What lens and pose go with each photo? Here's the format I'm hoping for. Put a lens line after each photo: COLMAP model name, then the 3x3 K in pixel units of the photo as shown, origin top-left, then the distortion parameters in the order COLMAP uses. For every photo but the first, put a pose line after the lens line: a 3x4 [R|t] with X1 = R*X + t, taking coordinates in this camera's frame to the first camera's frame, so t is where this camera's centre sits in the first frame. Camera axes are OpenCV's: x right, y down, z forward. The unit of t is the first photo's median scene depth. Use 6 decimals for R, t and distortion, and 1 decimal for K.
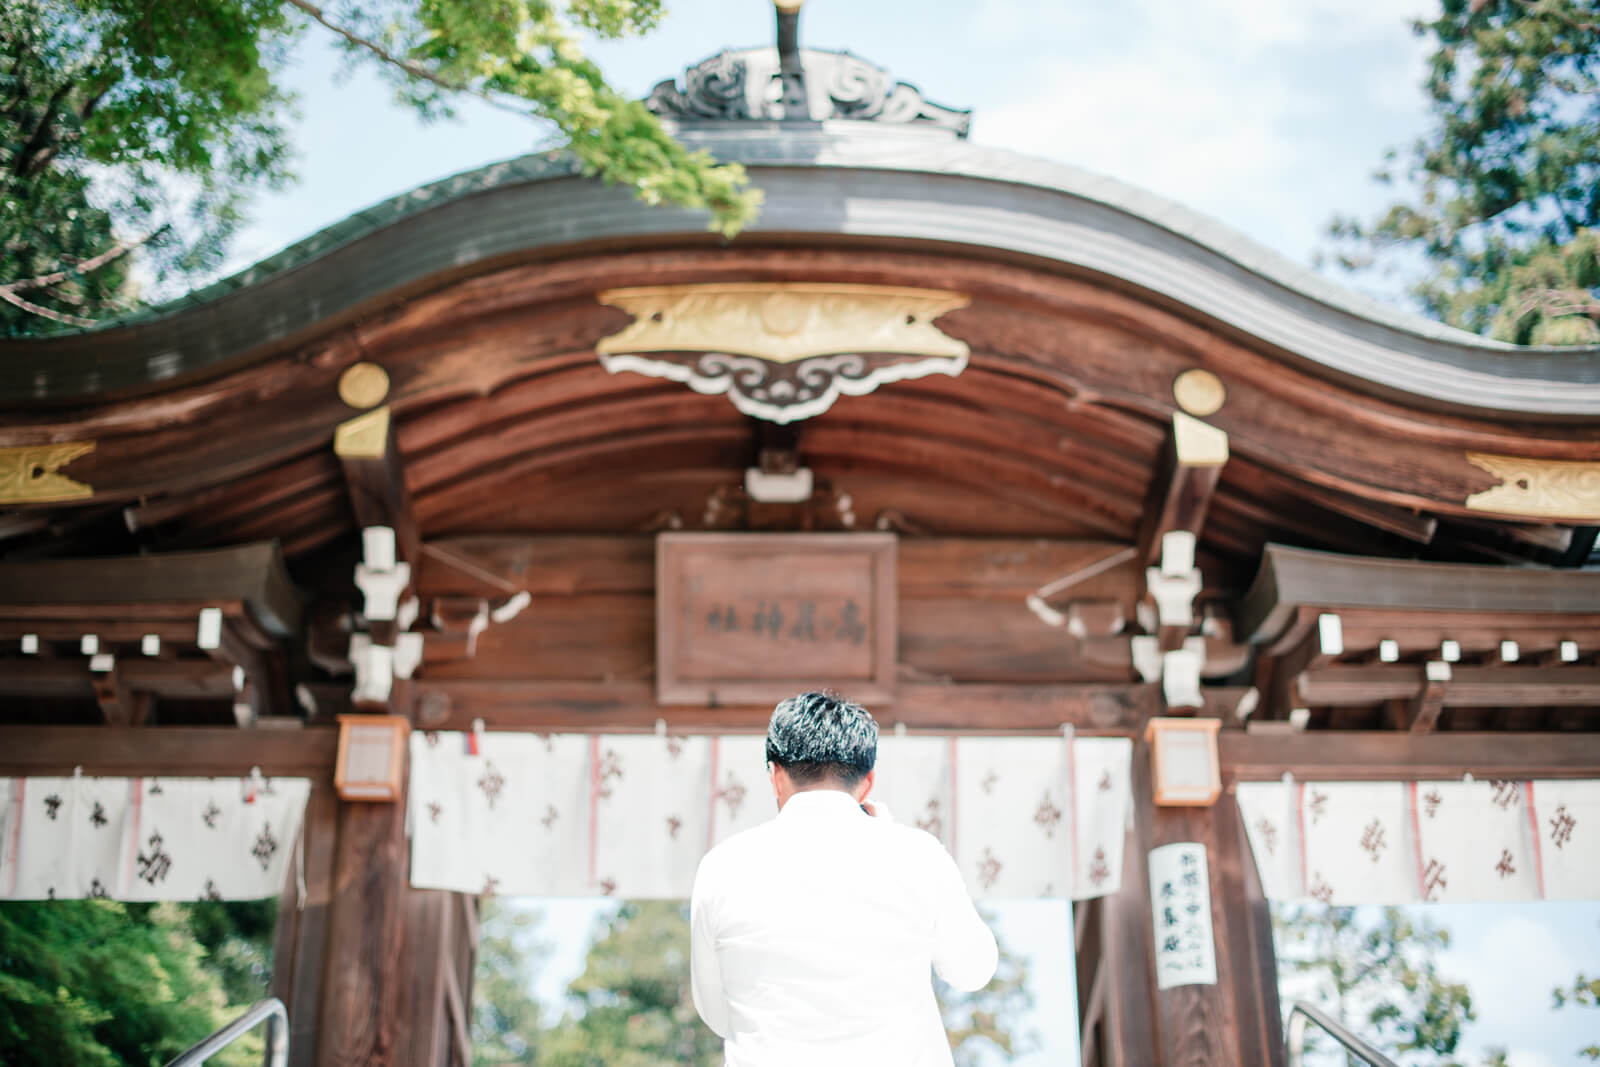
lens RADIAL K [[2660.4, 0, 800.0], [0, 2660.4, 533.5], [0, 0, 1]] dist [-0.182337, 0.000031]
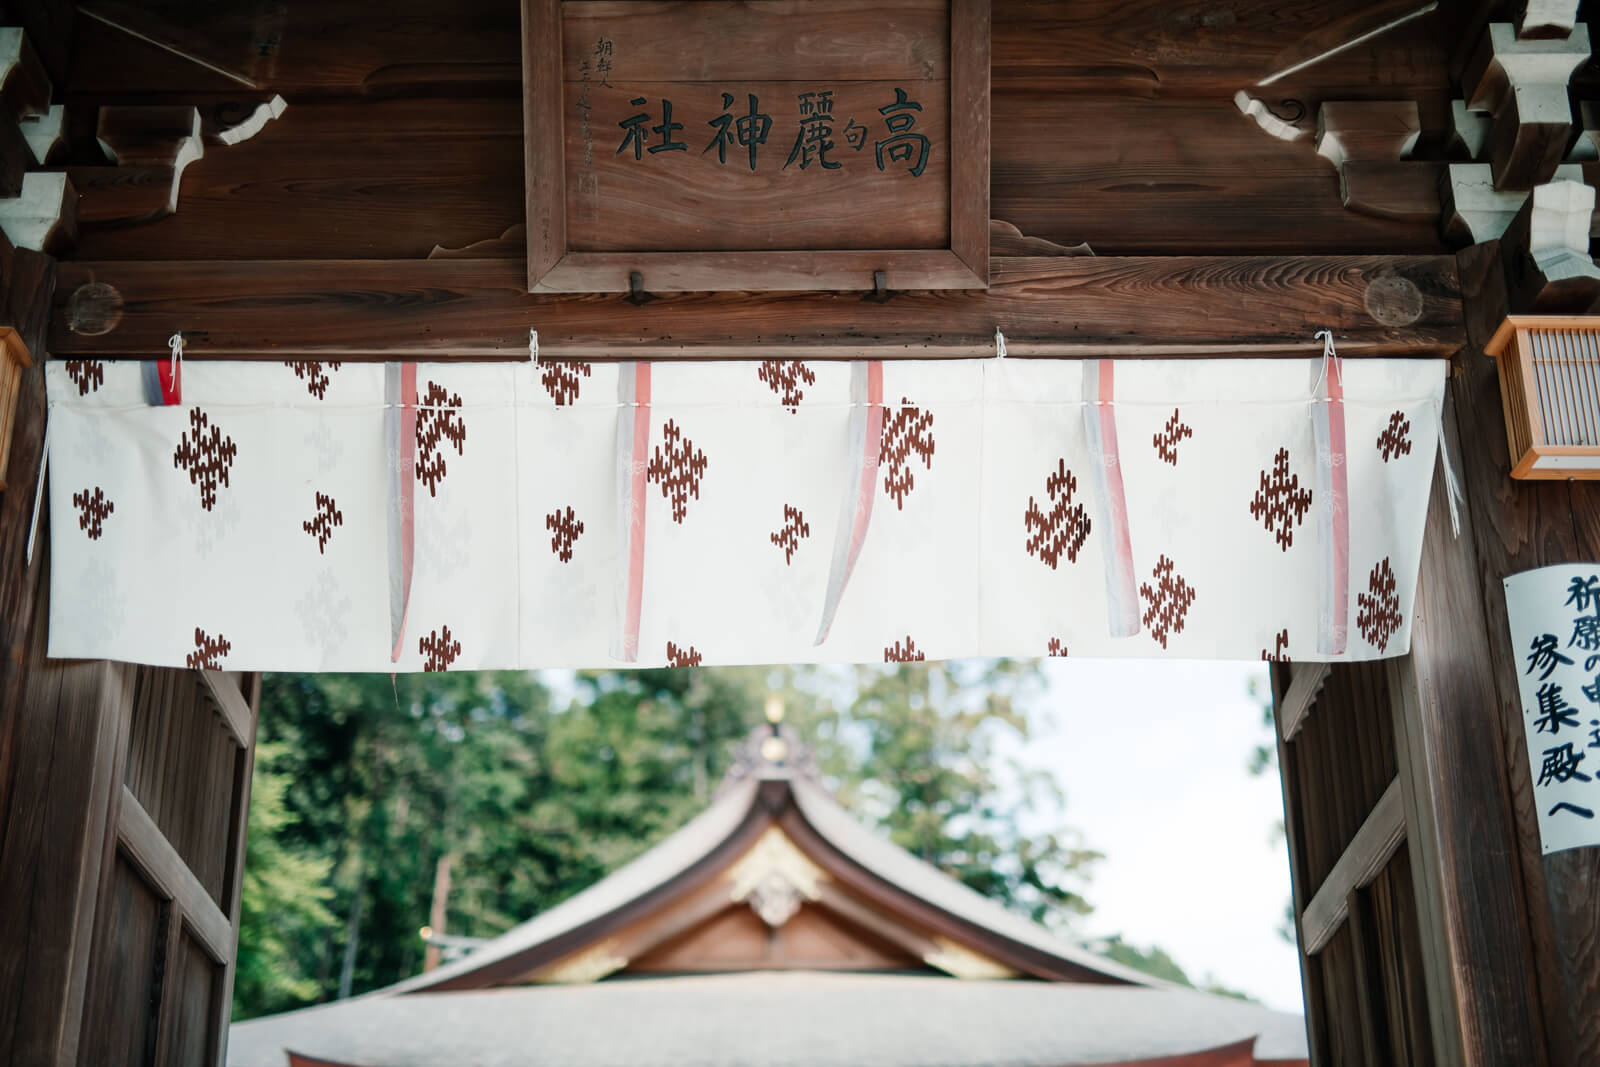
lens RADIAL K [[2175.9, 0, 812.1], [0, 2175.9, 520.1], [0, 0, 1]] dist [0.012509, 0.007290]
pose [[0.999938, -0.011111, 0.000784, 0.000625], [0.010941, 0.992969, 0.117865, 0.057676], [-0.002089, -0.117849, 0.993029, 0.573224]]
